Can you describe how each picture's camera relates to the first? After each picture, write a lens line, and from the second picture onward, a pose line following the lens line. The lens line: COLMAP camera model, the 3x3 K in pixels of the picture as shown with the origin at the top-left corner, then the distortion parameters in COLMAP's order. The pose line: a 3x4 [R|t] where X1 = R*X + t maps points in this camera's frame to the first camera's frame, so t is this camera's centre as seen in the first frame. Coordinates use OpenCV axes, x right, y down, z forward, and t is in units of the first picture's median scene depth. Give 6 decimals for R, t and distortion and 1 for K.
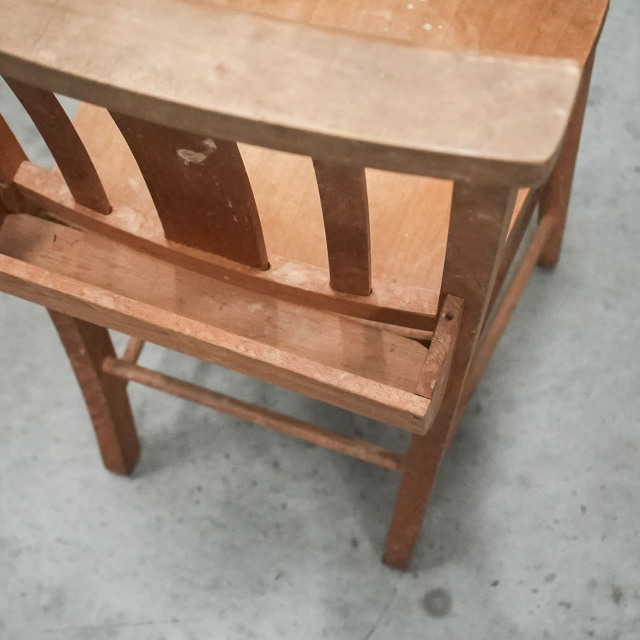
lens RADIAL K [[1233.9, 0, 319.4], [0, 1233.9, 321.6], [0, 0, 1]] dist [-0.003011, -0.014489]
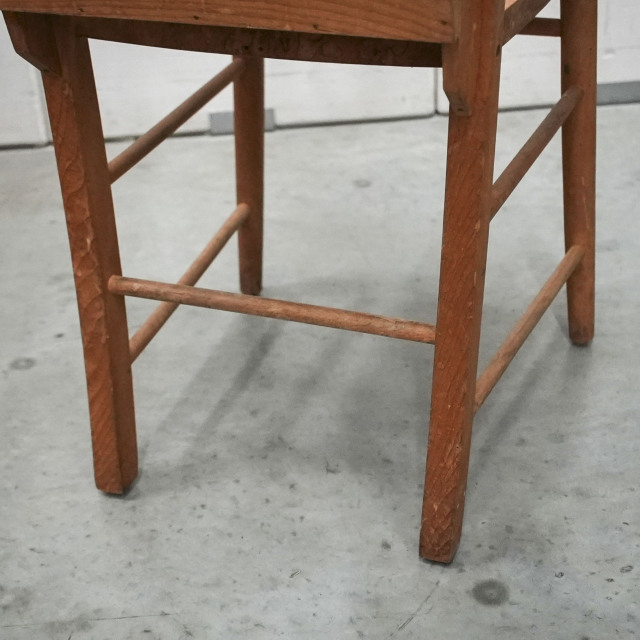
lens RADIAL K [[1233.9, 0, 319.4], [0, 1233.9, 321.6], [0, 0, 1]] dist [-0.003011, -0.014489]
pose [[0.999838, -0.008507, -0.015851, -0.002027], [-0.001717, 0.831964, -0.554827, 0.522670], [0.017908, 0.554764, 0.831815, 0.225225]]
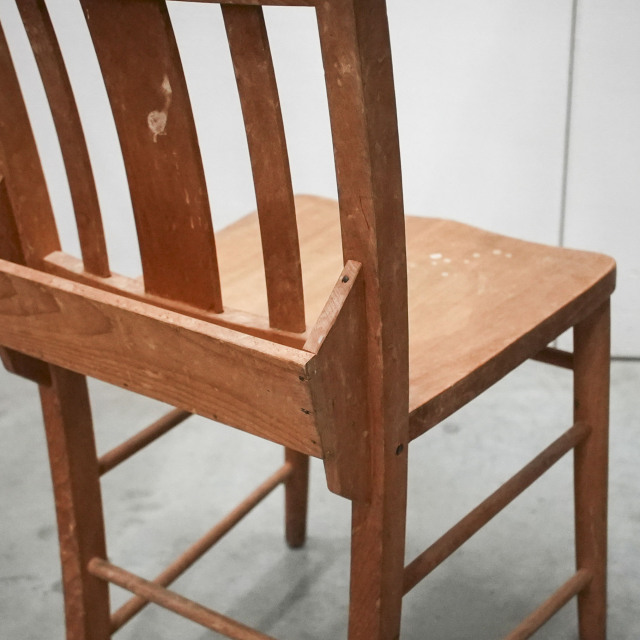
lens RADIAL K [[1233.9, 0, 319.4], [0, 1233.9, 321.6], [0, 0, 1]] dist [-0.003011, -0.014489]
pose [[0.965073, 0.108540, -0.238440, 0.202039], [-0.232196, 0.775859, -0.586624, 0.388179], [0.121324, 0.621499, 0.773963, 0.114488]]
